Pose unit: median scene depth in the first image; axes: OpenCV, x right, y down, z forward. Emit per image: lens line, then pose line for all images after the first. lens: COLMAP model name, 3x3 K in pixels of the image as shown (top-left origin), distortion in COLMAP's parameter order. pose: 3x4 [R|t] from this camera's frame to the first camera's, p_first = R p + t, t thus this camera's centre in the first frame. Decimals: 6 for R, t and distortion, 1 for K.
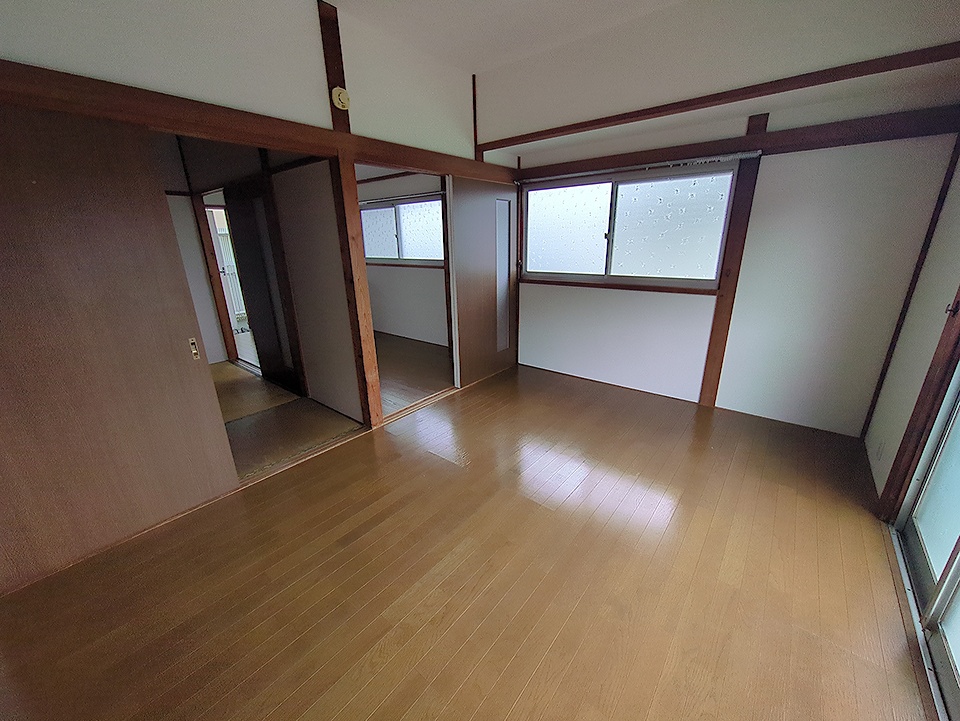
lens RADIAL K [[379.2, 0, 480.0], [0, 379.2, 360.5], [0, 0, 1]] dist [0.000956, 0.000364]
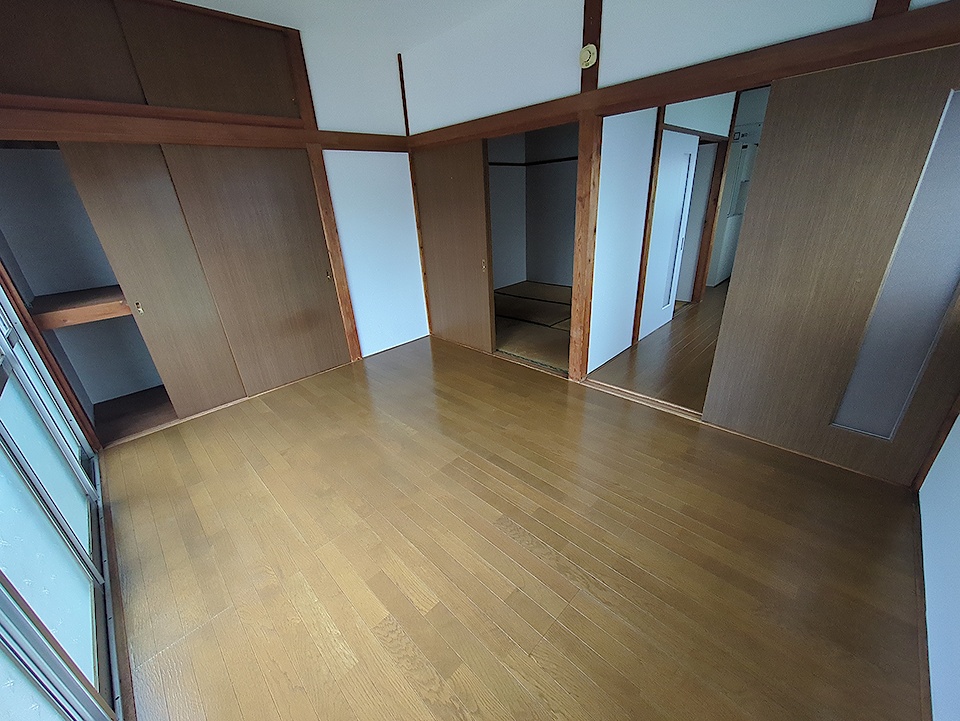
lens RADIAL K [[379.2, 0, 480.0], [0, 379.2, 360.5], [0, 0, 1]] dist [0.000956, 0.000364]
pose [[-0.085420, 0.420113, -0.903442, 0.819821], [-0.258571, 0.866342, 0.427309, -0.311814], [0.962208, 0.270105, 0.034626, 0.817296]]
